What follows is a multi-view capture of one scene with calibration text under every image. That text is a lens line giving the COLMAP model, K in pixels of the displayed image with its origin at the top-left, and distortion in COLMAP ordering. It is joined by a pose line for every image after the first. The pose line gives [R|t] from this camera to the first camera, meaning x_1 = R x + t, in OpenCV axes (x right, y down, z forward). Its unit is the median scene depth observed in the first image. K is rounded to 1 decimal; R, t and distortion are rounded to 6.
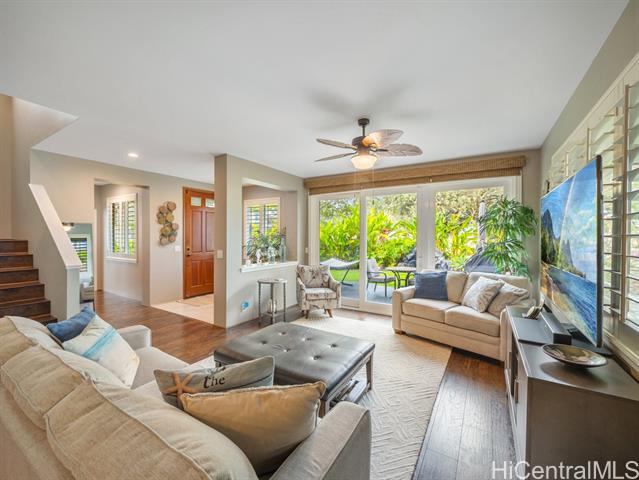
lens RADIAL K [[269.6, 0, 319.5], [0, 269.6, 240.0], [0, 0, 1]] dist [-0.000862, 0.000037]
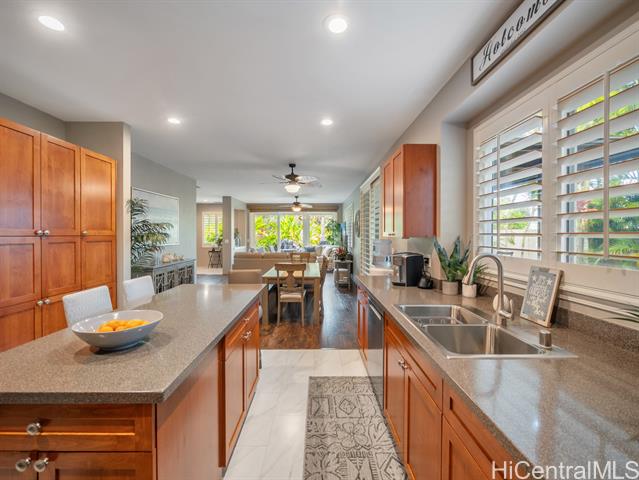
lens RADIAL K [[271.4, 0, 319.3], [0, 271.4, 232.7], [0, 0, 1]] dist [-0.002358, -0.000060]
pose [[0.847424, -0.002147, 0.530913, -0.853102], [0.012481, 0.999796, -0.015880, 0.025131], [-0.530770, 0.020083, 0.847278, -1.208984]]
